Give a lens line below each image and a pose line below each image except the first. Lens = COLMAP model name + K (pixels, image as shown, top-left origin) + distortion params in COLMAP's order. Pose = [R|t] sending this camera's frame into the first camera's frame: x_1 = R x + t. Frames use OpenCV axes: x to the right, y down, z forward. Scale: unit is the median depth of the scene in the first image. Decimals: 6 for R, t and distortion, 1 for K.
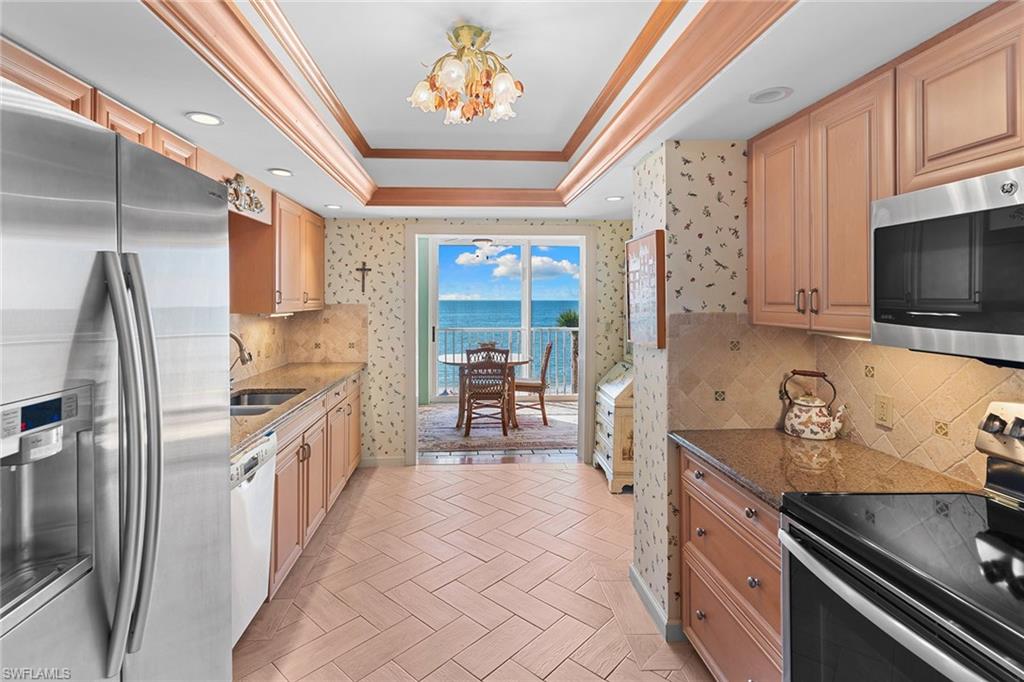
lens RADIAL K [[494.8, 0, 497.2], [0, 494.8, 300.9], [0, 0, 1]] dist [0.000549, 0.000511]
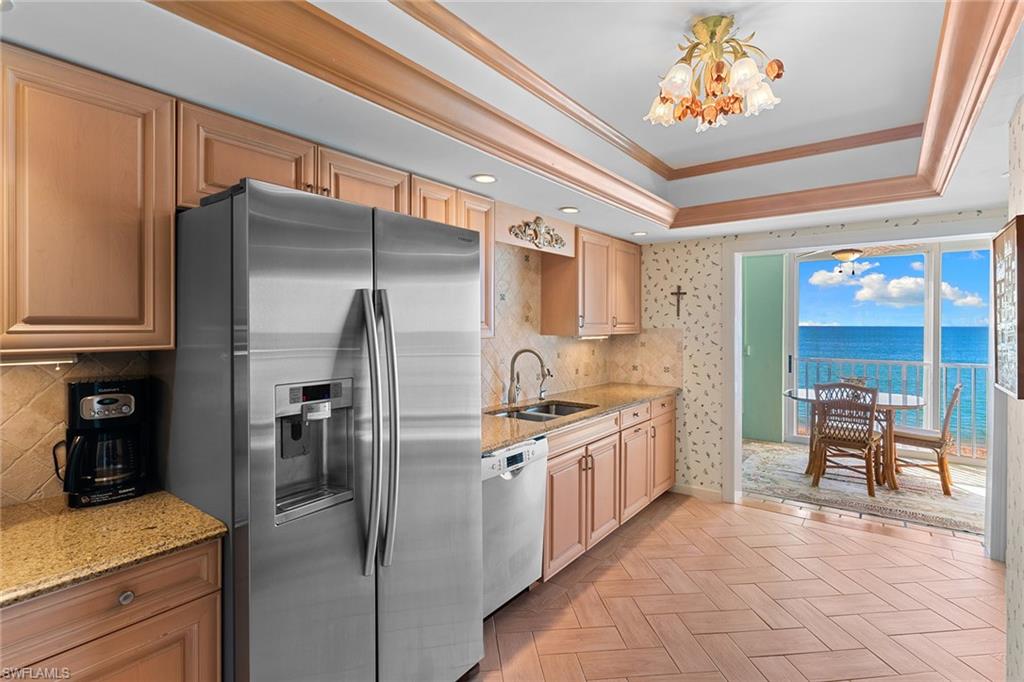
lens RADIAL K [[494.8, 0, 515.0], [0, 494.8, 332.6], [0, 0, 1]] dist [0.000549, 0.000511]
pose [[0.762846, 0.012459, -0.646460, 0.120422], [-0.003989, 0.999886, 0.014563, 0.001530], [0.646568, -0.008531, 0.762809, 0.038027]]
